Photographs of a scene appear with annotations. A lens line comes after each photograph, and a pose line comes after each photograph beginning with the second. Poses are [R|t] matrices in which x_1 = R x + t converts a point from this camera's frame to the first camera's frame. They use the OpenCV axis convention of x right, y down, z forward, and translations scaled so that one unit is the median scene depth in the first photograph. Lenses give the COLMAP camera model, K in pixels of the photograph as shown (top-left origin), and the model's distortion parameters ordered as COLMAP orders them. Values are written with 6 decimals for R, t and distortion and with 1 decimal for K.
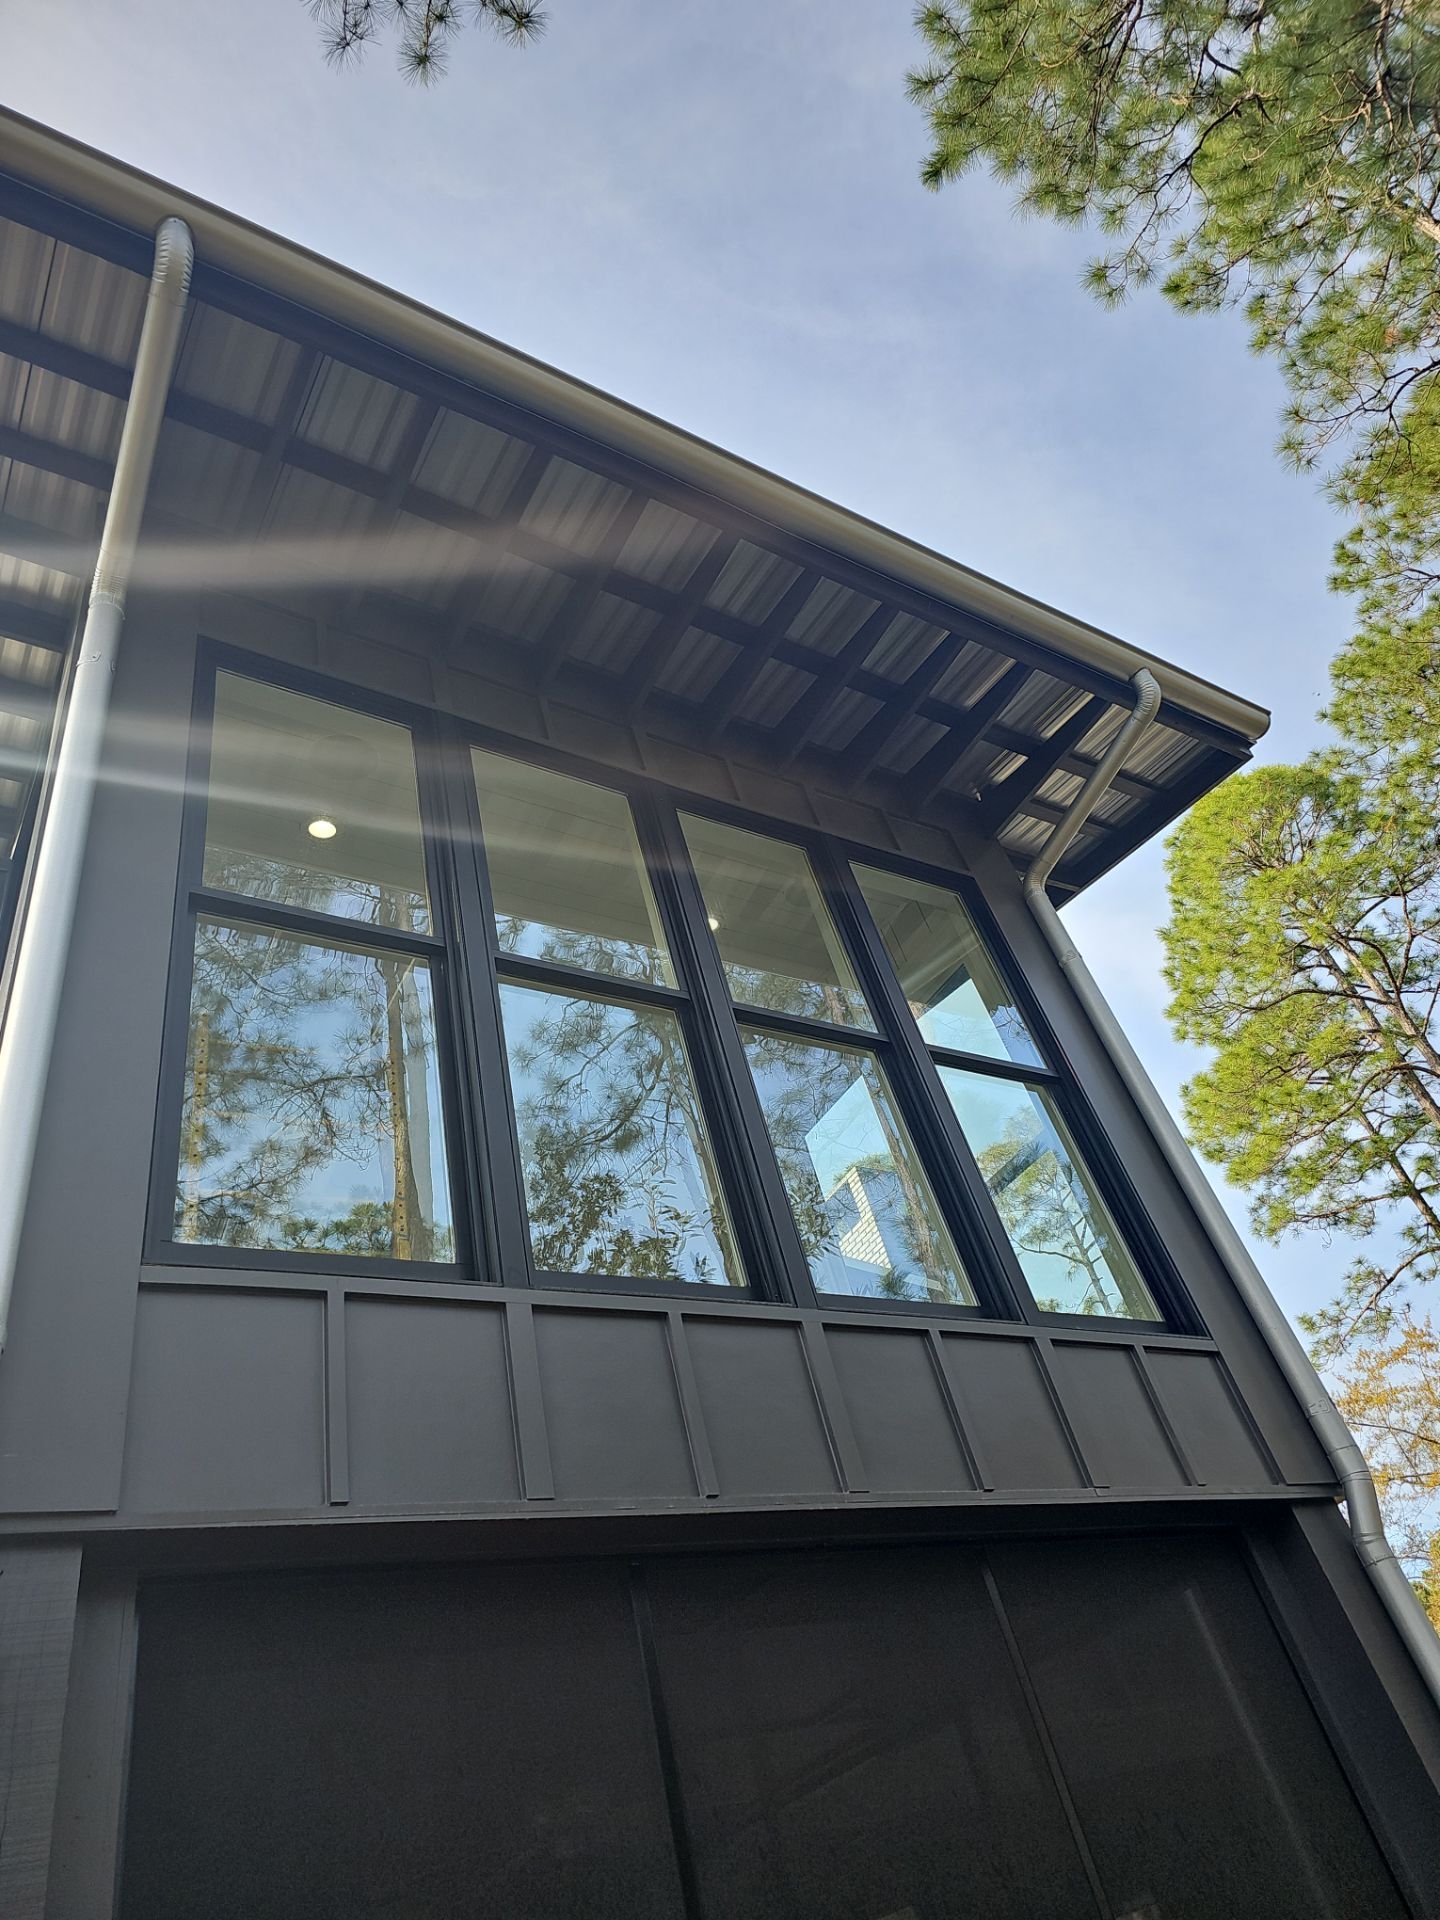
lens RADIAL K [[1244.2, 0, 720.0], [0, 1244.2, 960.0], [0, 0, 1]] dist [0.072983, -0.070942]
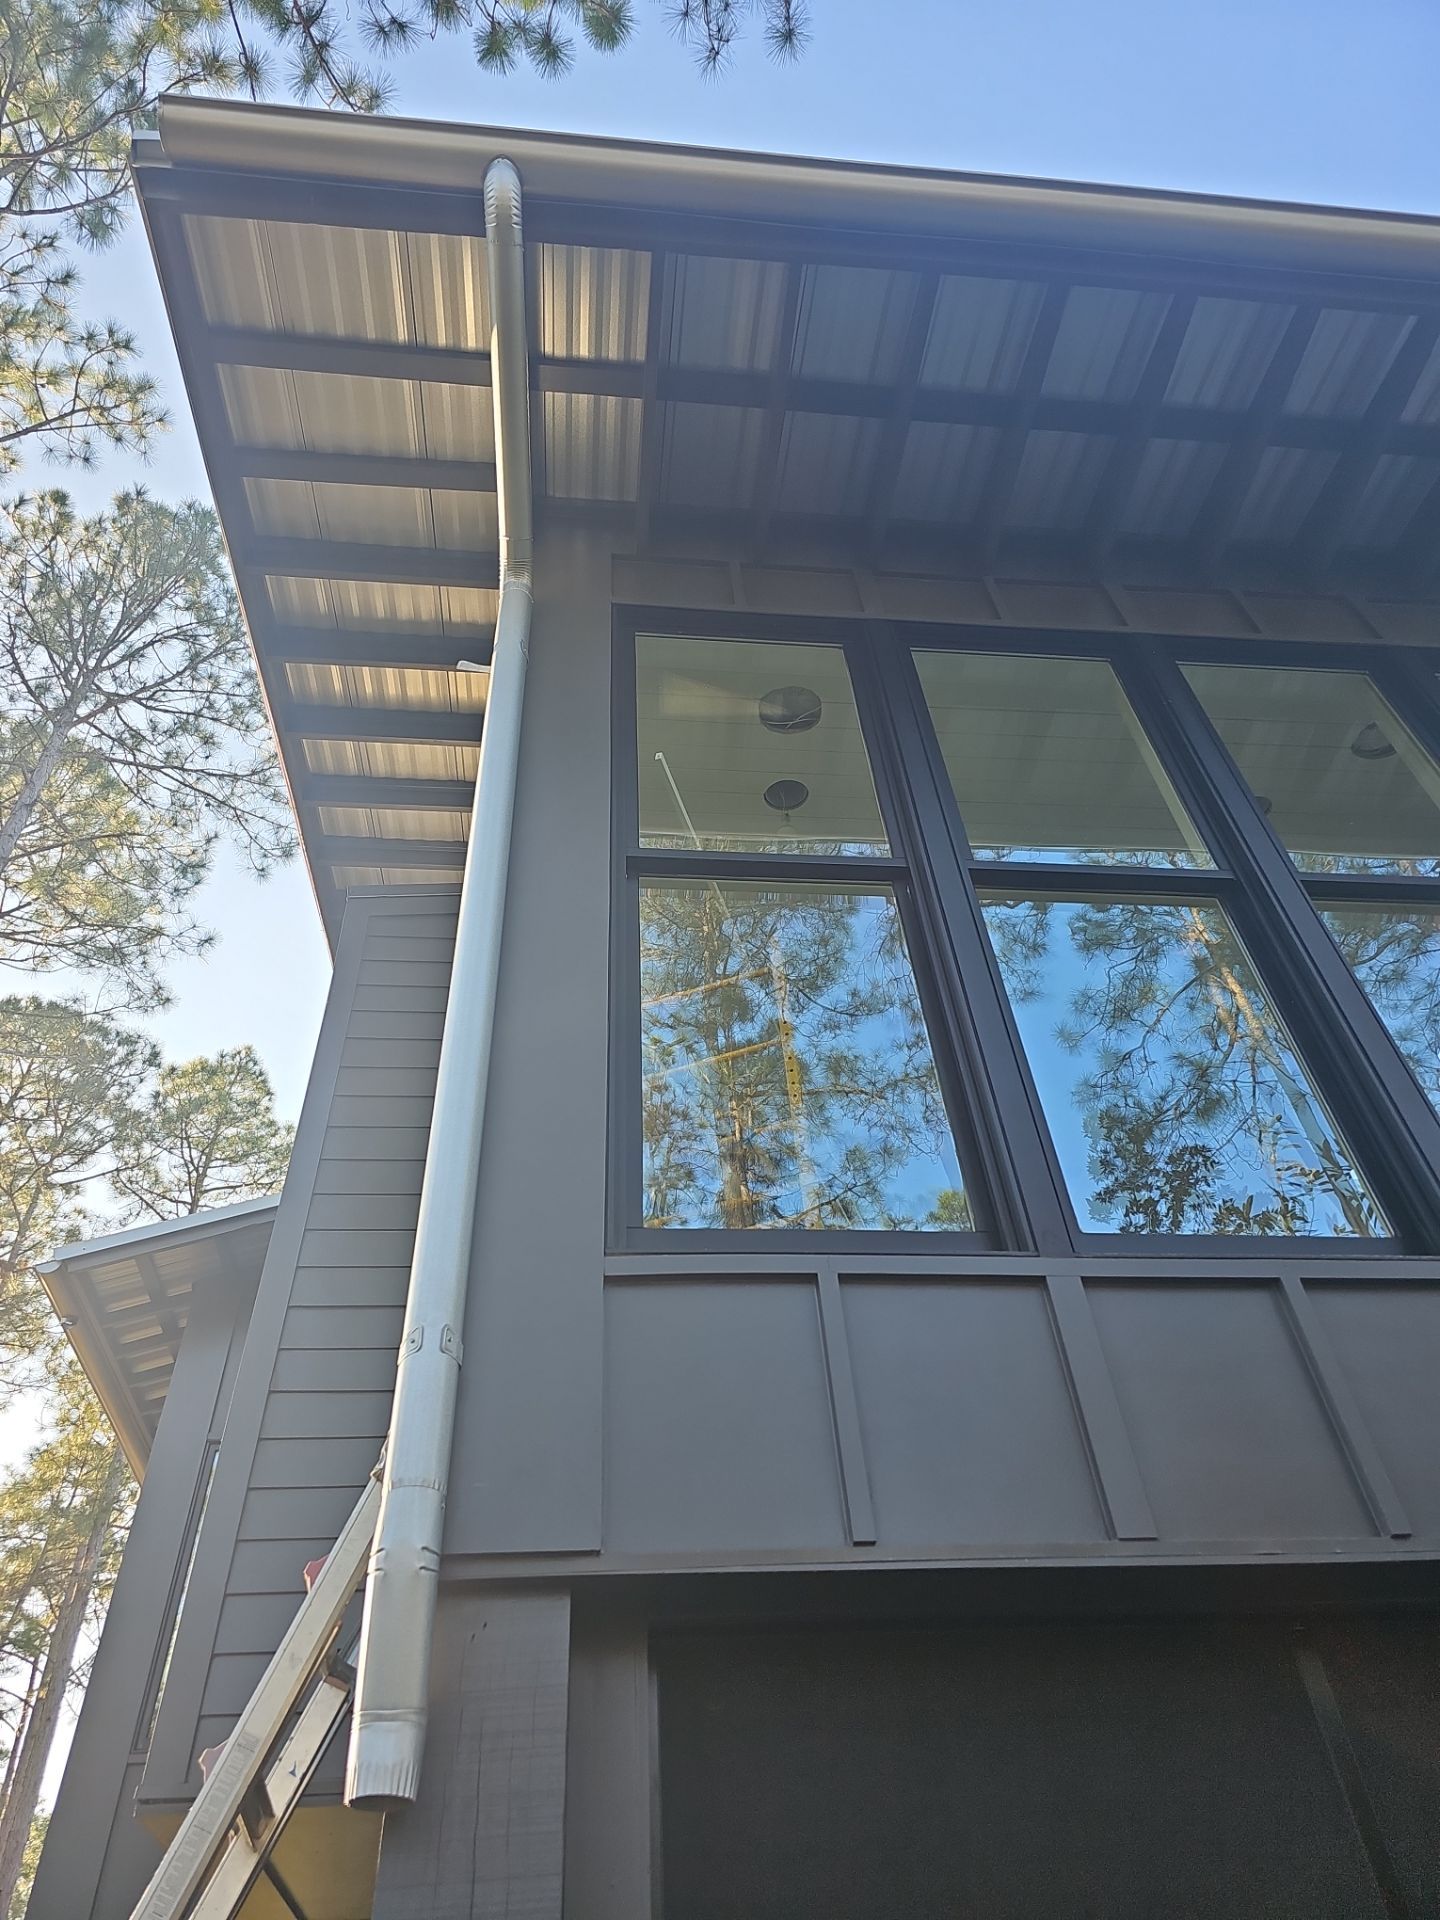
lens RADIAL K [[1244.2, 0, 720.0], [0, 1244.2, 960.0], [0, 0, 1]] dist [0.072983, -0.070942]
pose [[0.896308, -0.173144, -0.408232, -0.001739], [0.175906, 0.983916, -0.031094, 0.069203], [0.407050, -0.043941, 0.912348, 0.216646]]
